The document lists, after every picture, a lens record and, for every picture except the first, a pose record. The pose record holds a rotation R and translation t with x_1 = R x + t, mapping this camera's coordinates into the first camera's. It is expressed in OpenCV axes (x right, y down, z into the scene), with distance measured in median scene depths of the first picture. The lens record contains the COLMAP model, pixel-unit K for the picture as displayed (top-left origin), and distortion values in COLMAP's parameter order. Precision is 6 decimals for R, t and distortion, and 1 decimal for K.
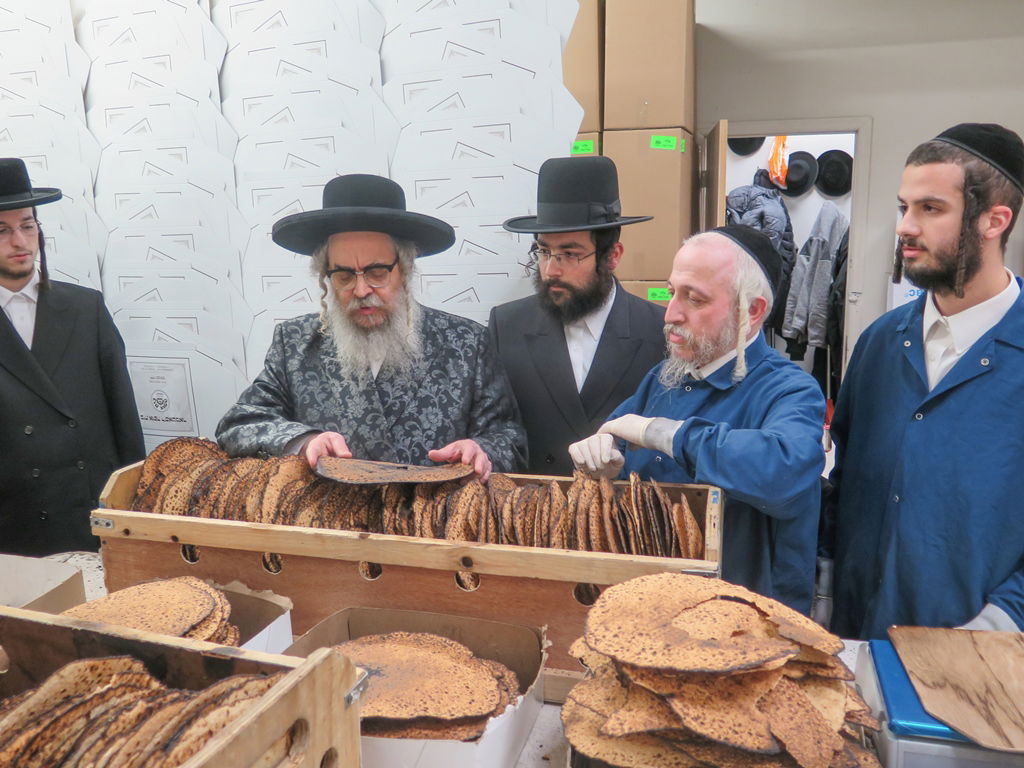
lens RADIAL K [[867.8, 0, 512.0], [0, 867.8, 384.0], [0, 0, 1]] dist [-0.009983, 0.002845]
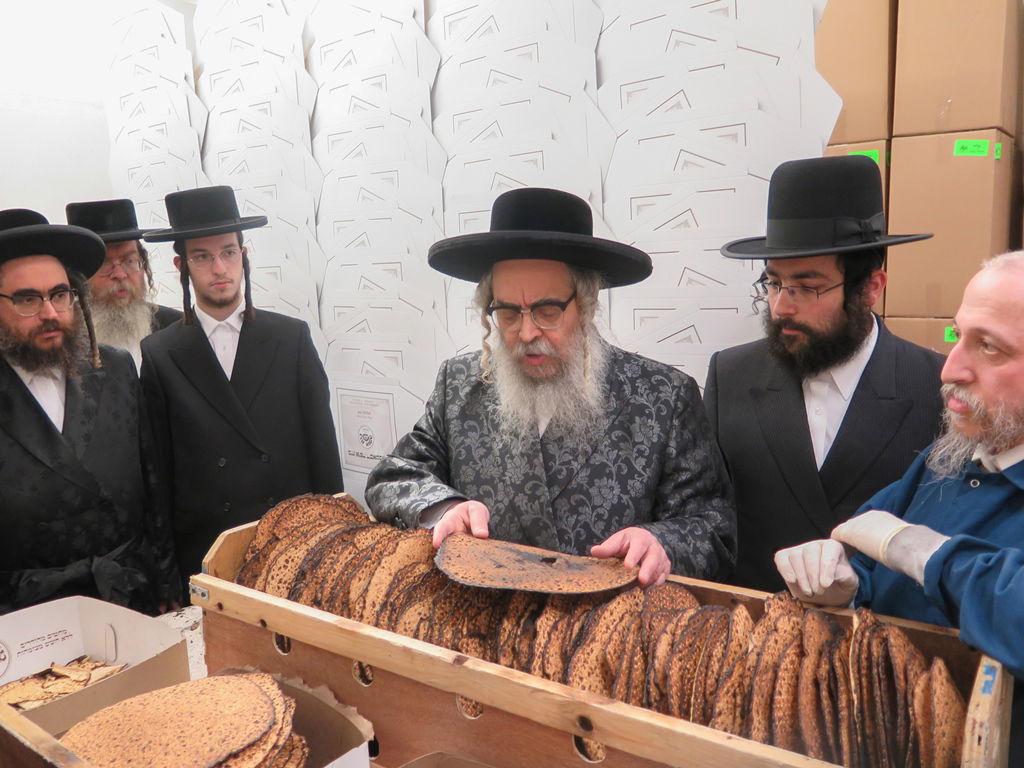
lens RADIAL K [[867.8, 0, 512.0], [0, 867.8, 384.0], [0, 0, 1]] dist [-0.009983, 0.002845]
pose [[0.945554, 0.041433, -0.322818, 0.086962], [-0.052642, 0.998273, -0.026065, -0.037981], [0.321180, 0.041640, 0.946102, 0.253546]]
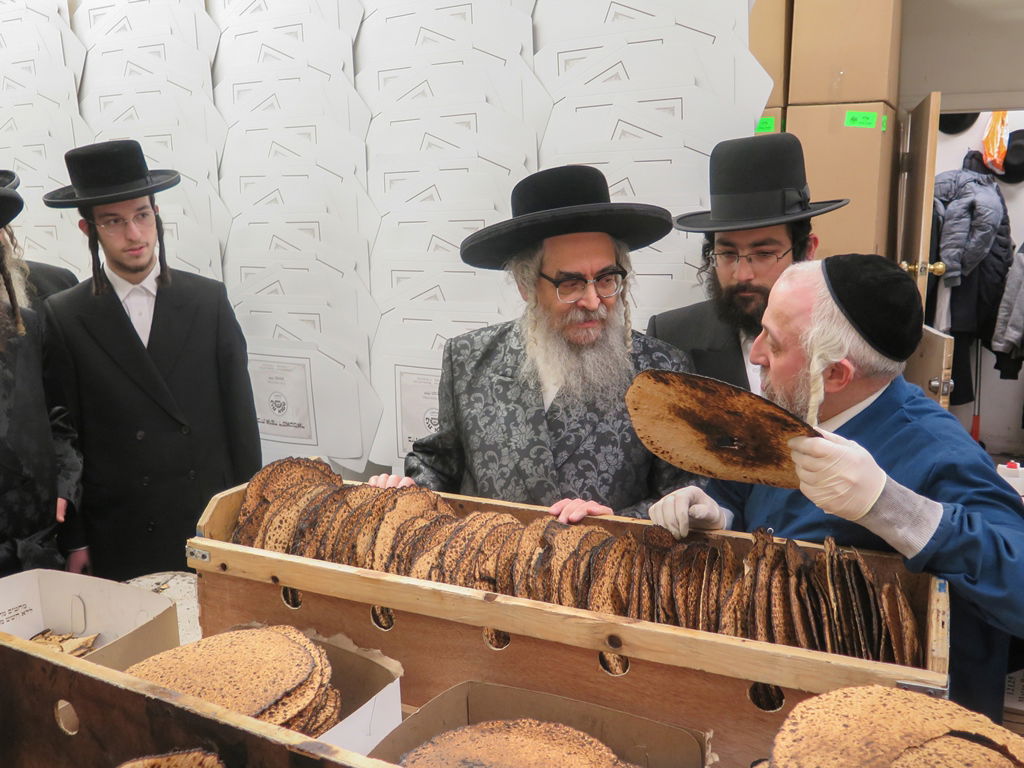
lens RADIAL K [[945.5, 0, 512.0], [0, 945.5, 384.0], [0, 0, 1]] dist [-0.009875, 0.006689]
pose [[0.986921, 0.042146, -0.155596, -0.015652], [-0.041860, 0.999110, 0.005115, -0.028316], [0.155673, 0.001466, 0.987808, 0.095165]]
